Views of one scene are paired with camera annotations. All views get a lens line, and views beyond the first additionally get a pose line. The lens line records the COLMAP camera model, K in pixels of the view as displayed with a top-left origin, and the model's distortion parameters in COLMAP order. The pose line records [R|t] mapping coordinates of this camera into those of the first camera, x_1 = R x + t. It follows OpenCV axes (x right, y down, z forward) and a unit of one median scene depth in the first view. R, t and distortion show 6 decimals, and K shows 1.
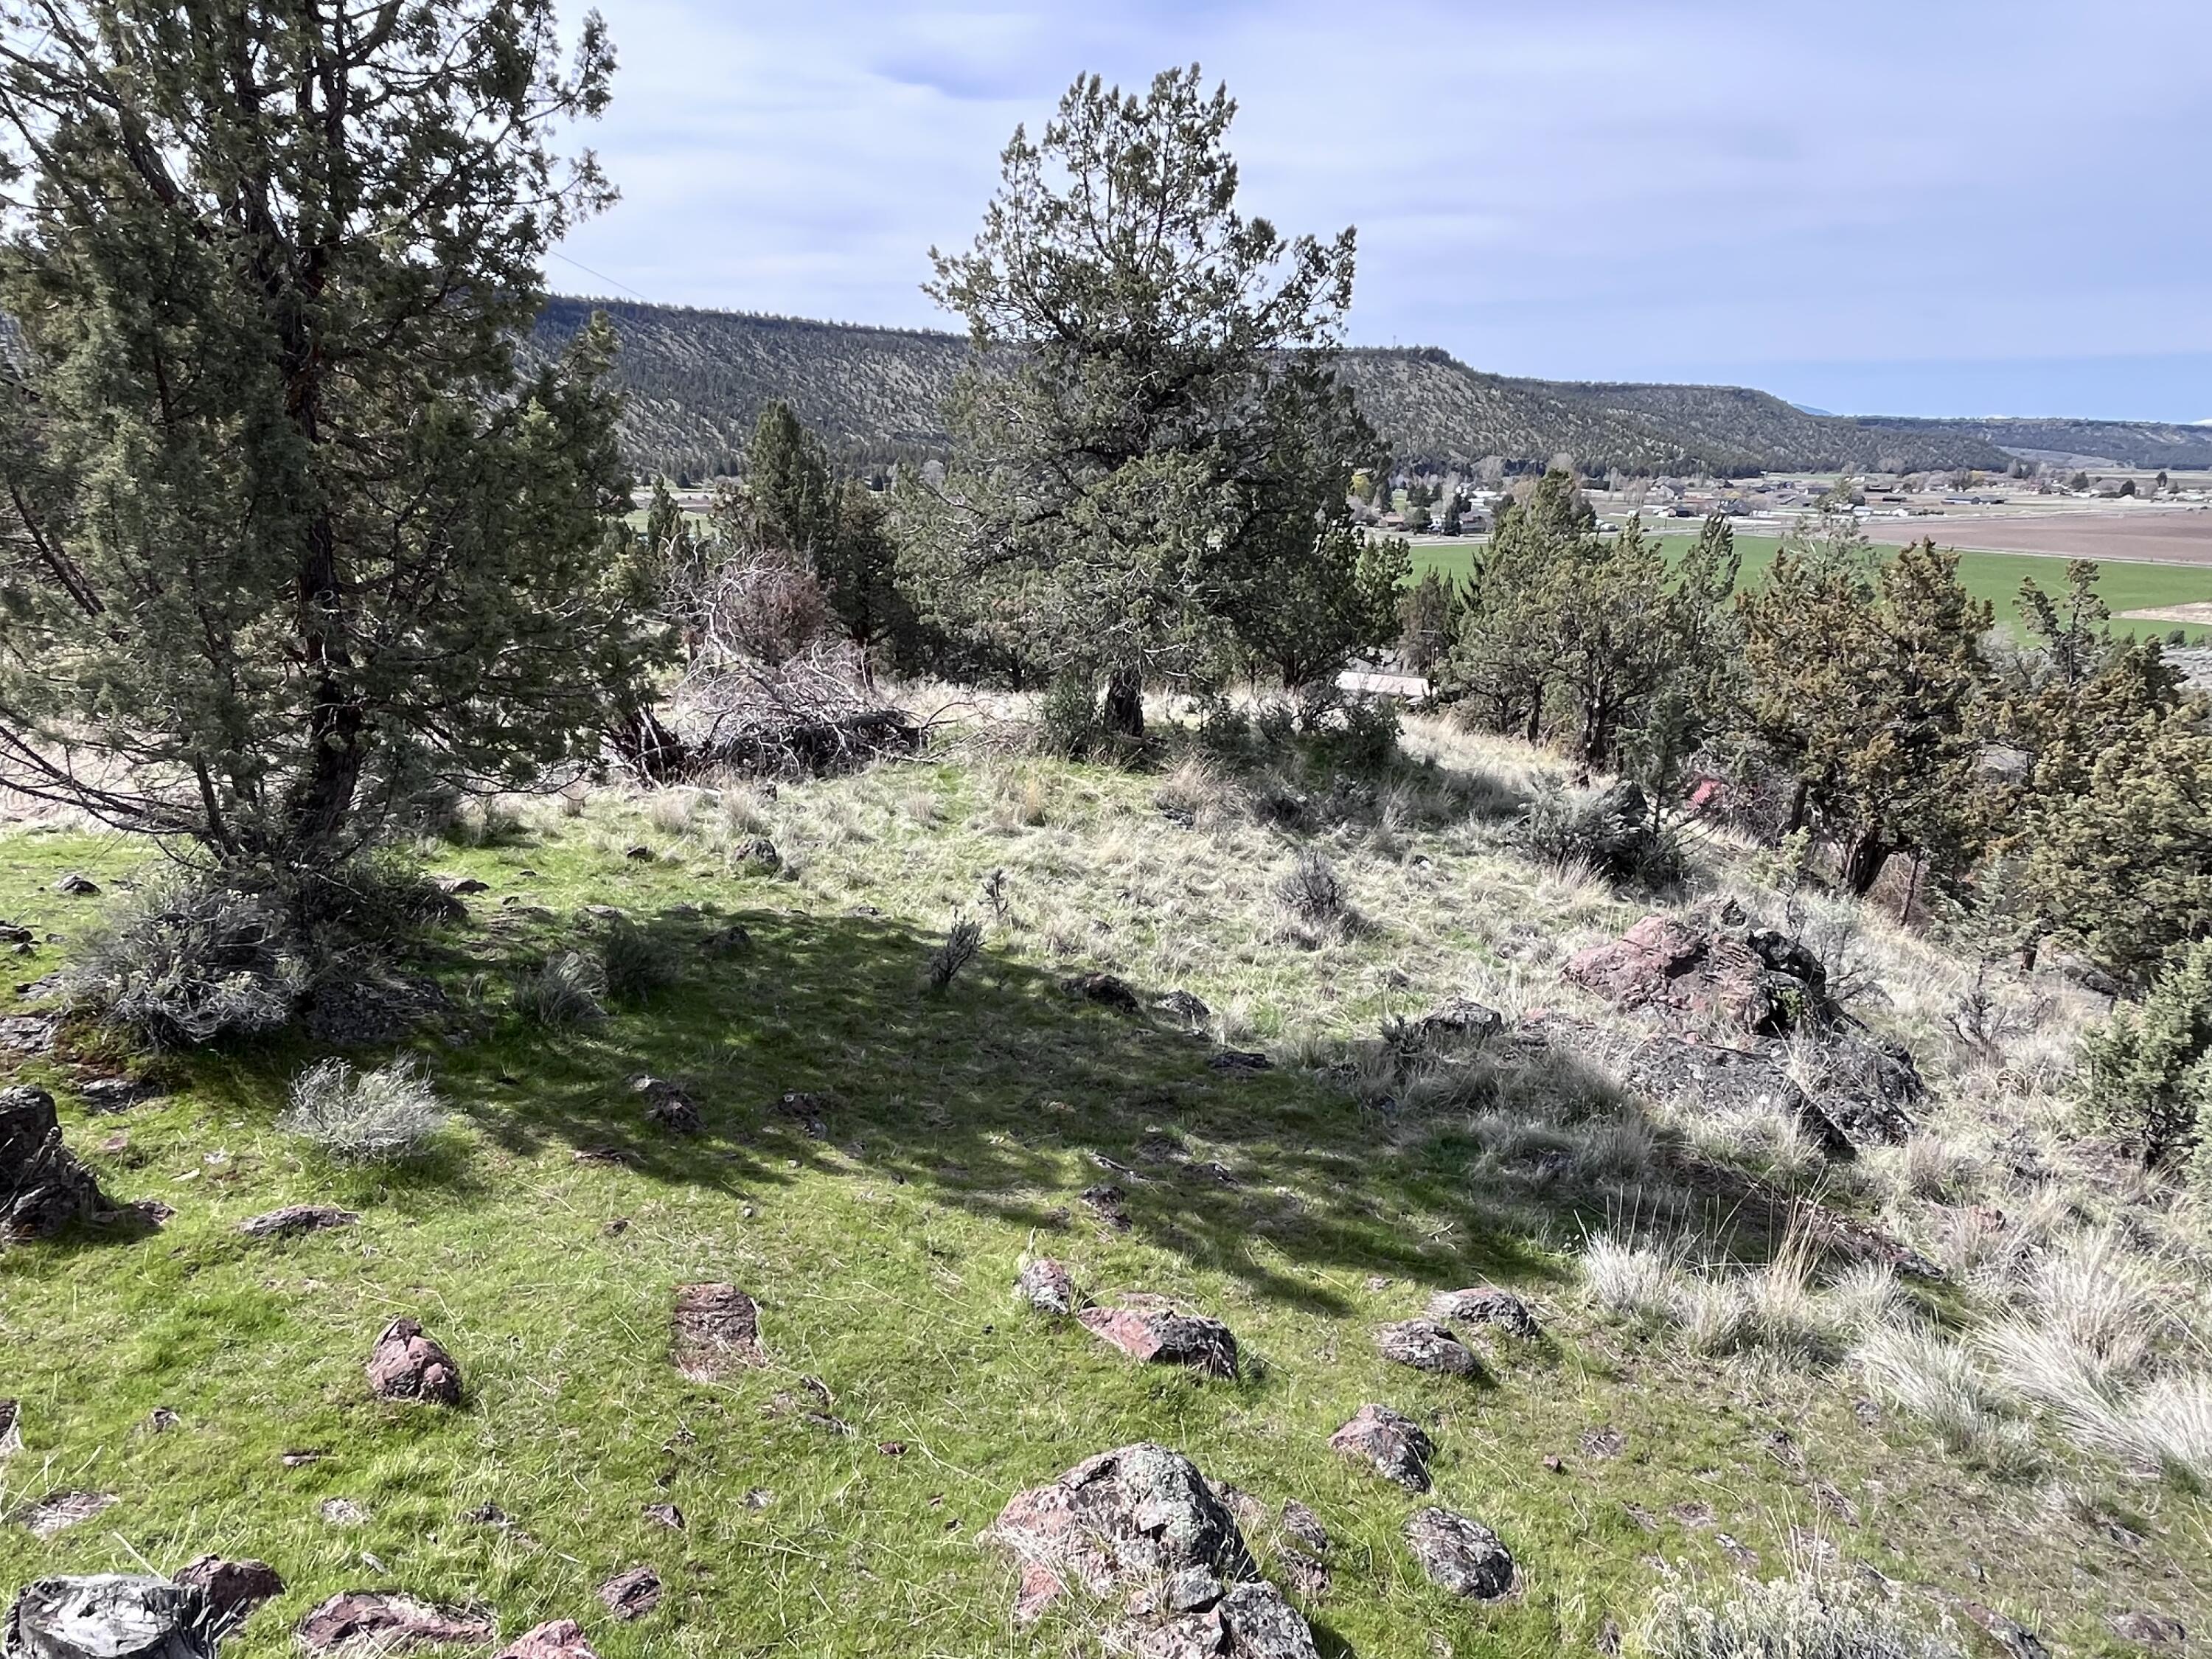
lens RADIAL K [[1322.1, 0, 1105.1], [0, 1322.1, 826.6], [0, 0, 1]] dist [-0.002314, 0.000539]
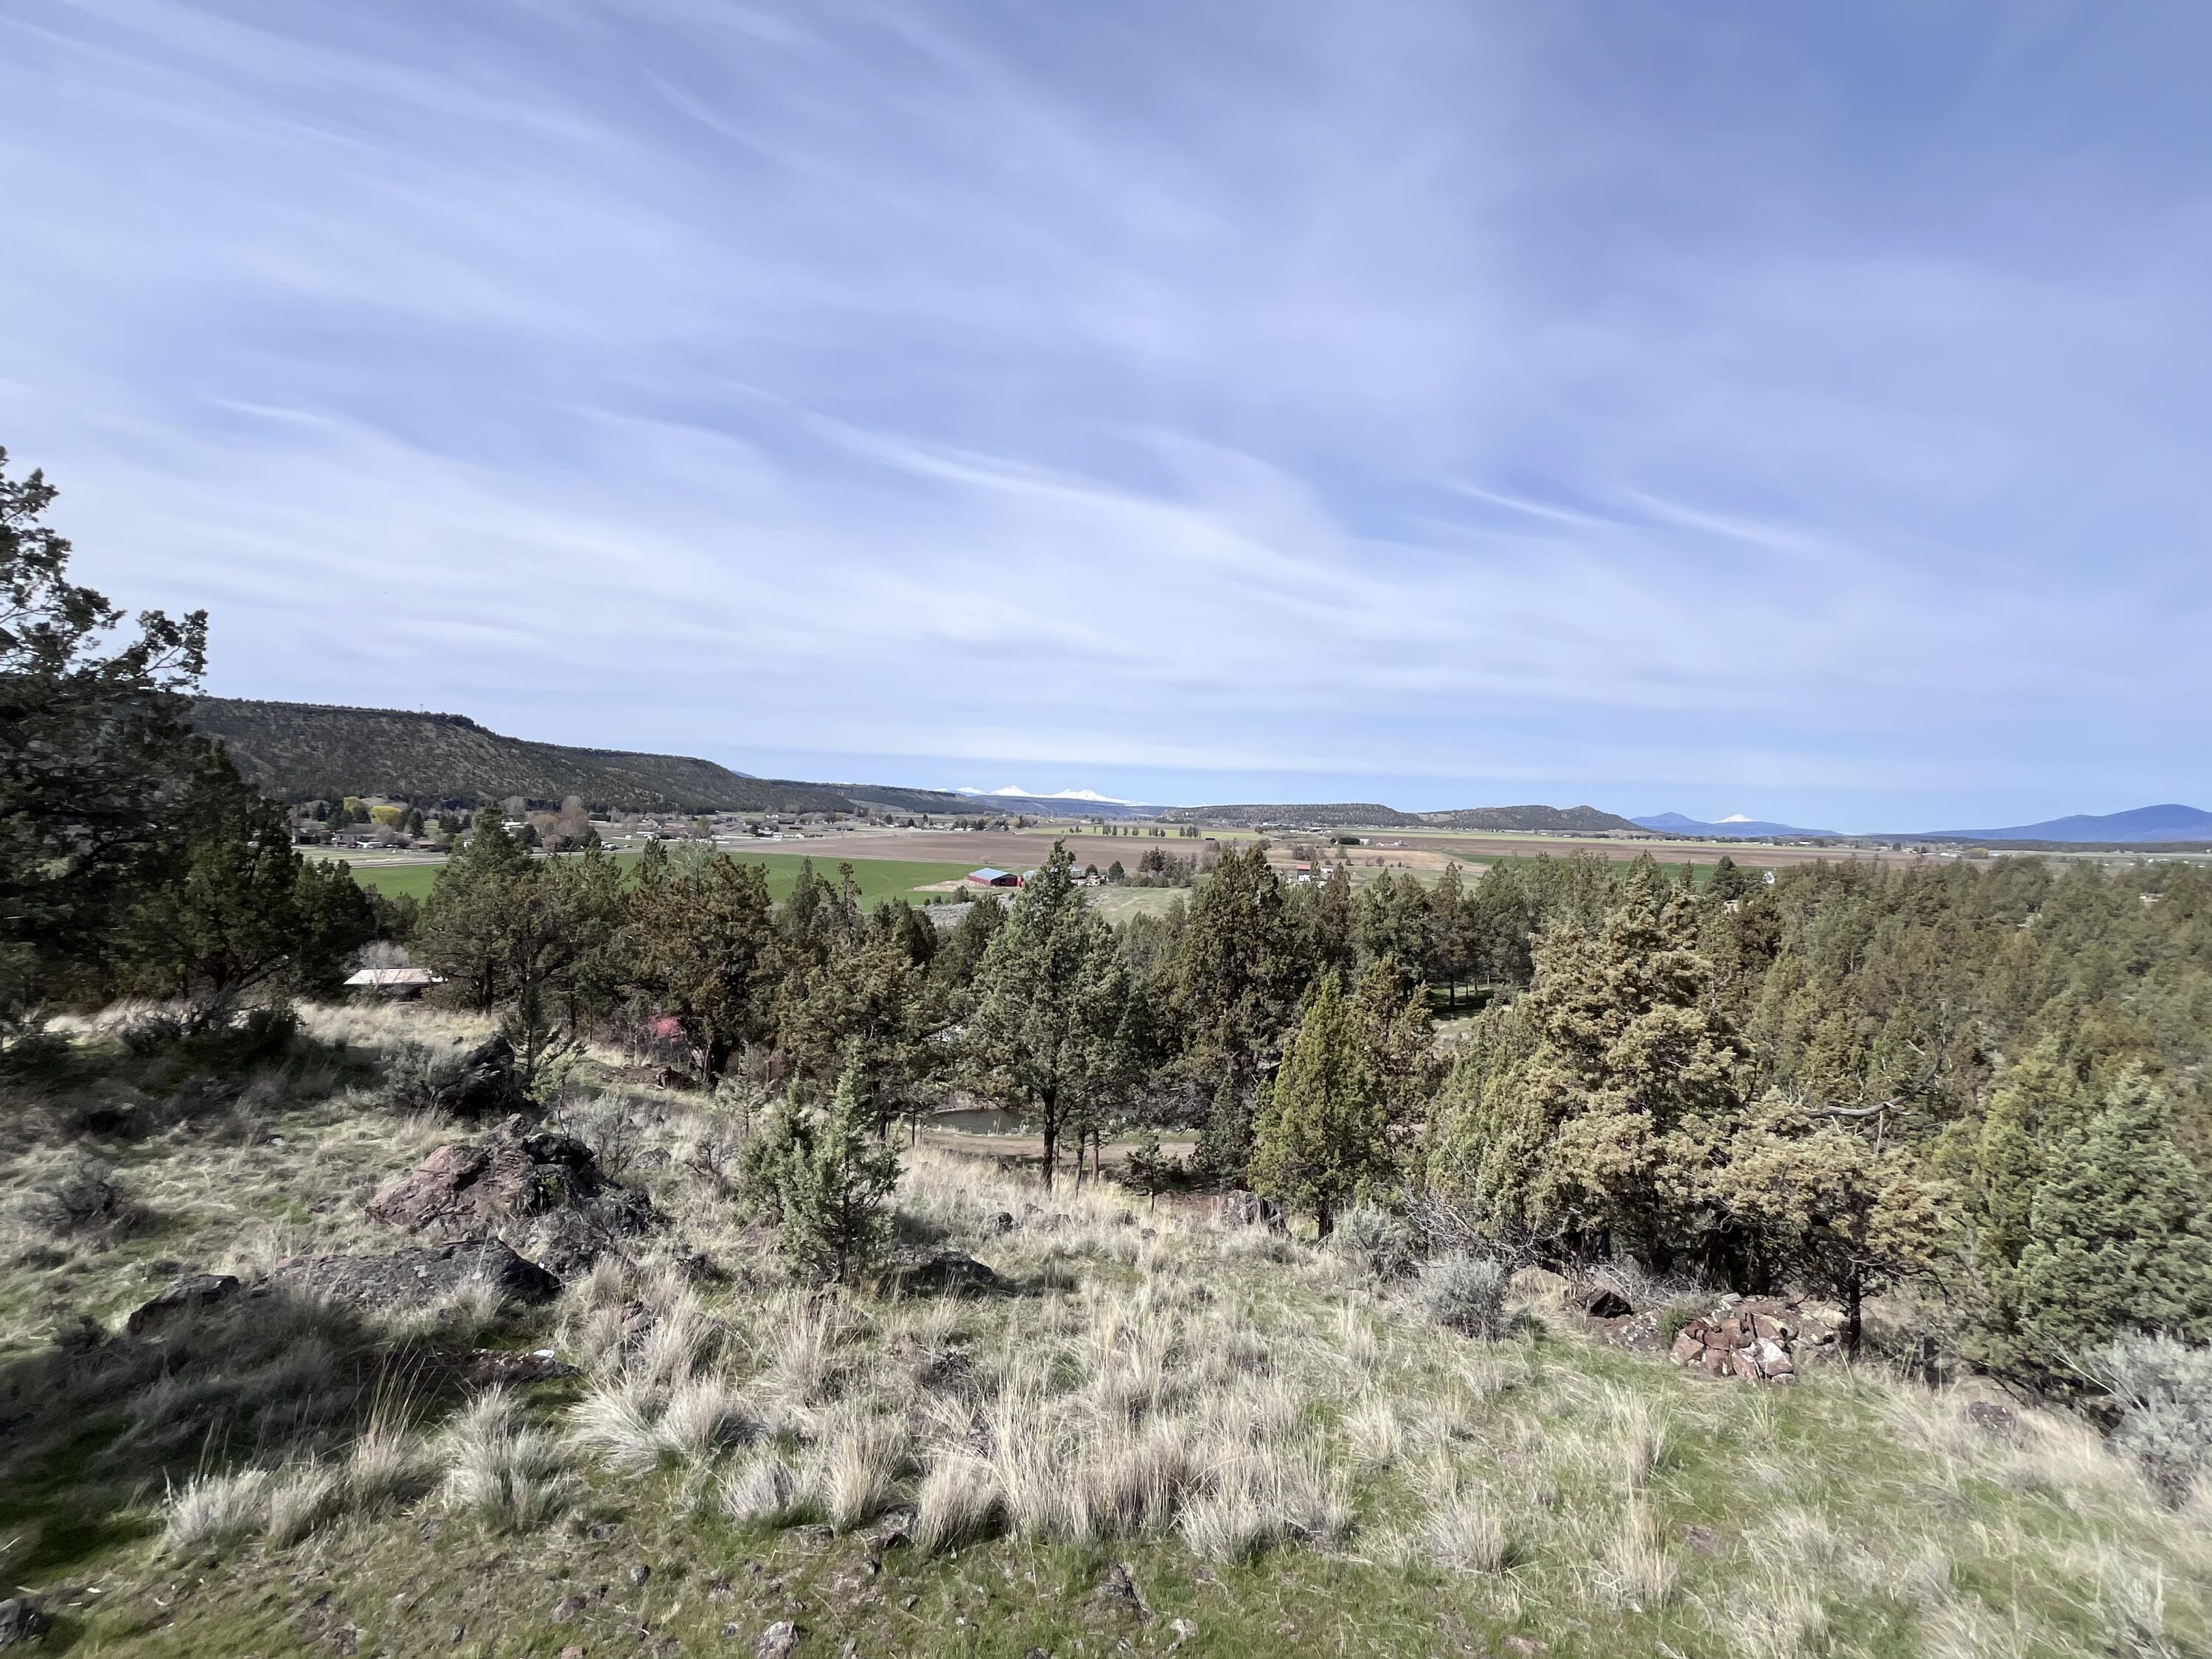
lens RADIAL K [[886.0, 0, 1100.9], [0, 886.0, 828.2], [0, 0, 1]] dist [-0.000264, -0.000131]
pose [[0.667110, 0.002833, 0.744954, 0.118055], [0.175718, 0.971178, -0.161049, 0.011383], [-0.723939, 0.238339, 0.647384, -0.060876]]
